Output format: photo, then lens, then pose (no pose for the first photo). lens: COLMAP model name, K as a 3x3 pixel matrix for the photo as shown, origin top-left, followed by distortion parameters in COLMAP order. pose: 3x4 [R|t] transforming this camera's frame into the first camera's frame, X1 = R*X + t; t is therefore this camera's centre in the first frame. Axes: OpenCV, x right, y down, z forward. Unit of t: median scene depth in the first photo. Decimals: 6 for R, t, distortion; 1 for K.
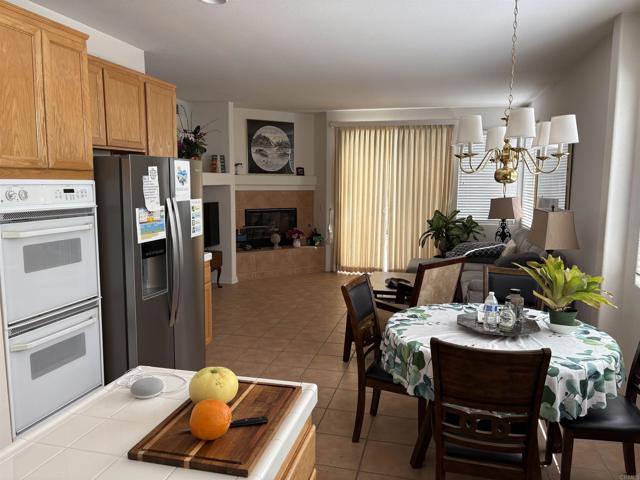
lens RADIAL K [[479.5, 0, 317.1], [0, 479.5, 249.7], [0, 0, 1]] dist [0.033433, -0.024856]
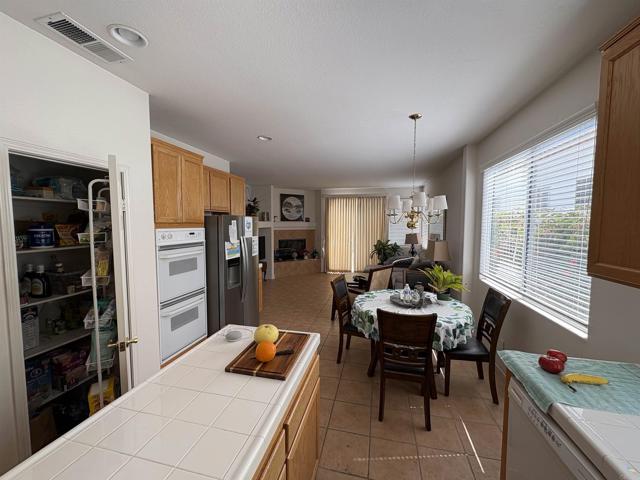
lens RADIAL K [[256.4, 0, 318.1], [0, 256.4, 242.5], [0, 0, 1]] dist [0.002478, 0.000003]
pose [[0.999924, -0.004914, 0.011302, -0.006189], [0.005632, 0.997910, -0.064366, -0.008410], [-0.010962, 0.064424, 0.997862, -0.027866]]
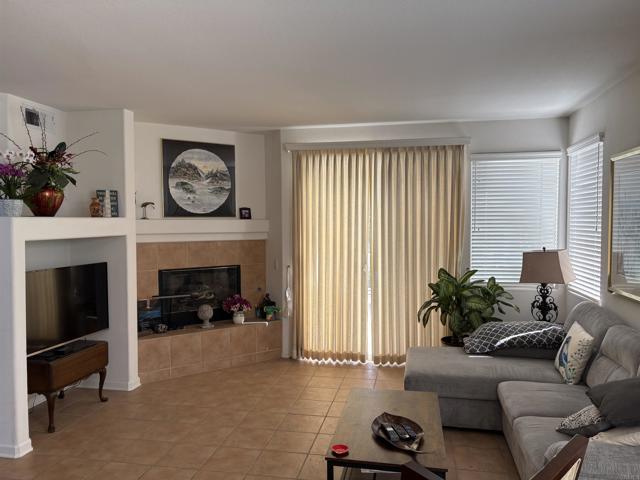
lens RADIAL K [[479.5, 0, 322.0], [0, 479.5, 237.6], [0, 0, 1]] dist [0.033433, -0.024856]
pose [[0.998715, -0.009498, 0.049783, 0.056961], [0.014753, 0.994228, -0.106271, -0.069896], [-0.048487, 0.106869, 0.993090, 0.406777]]
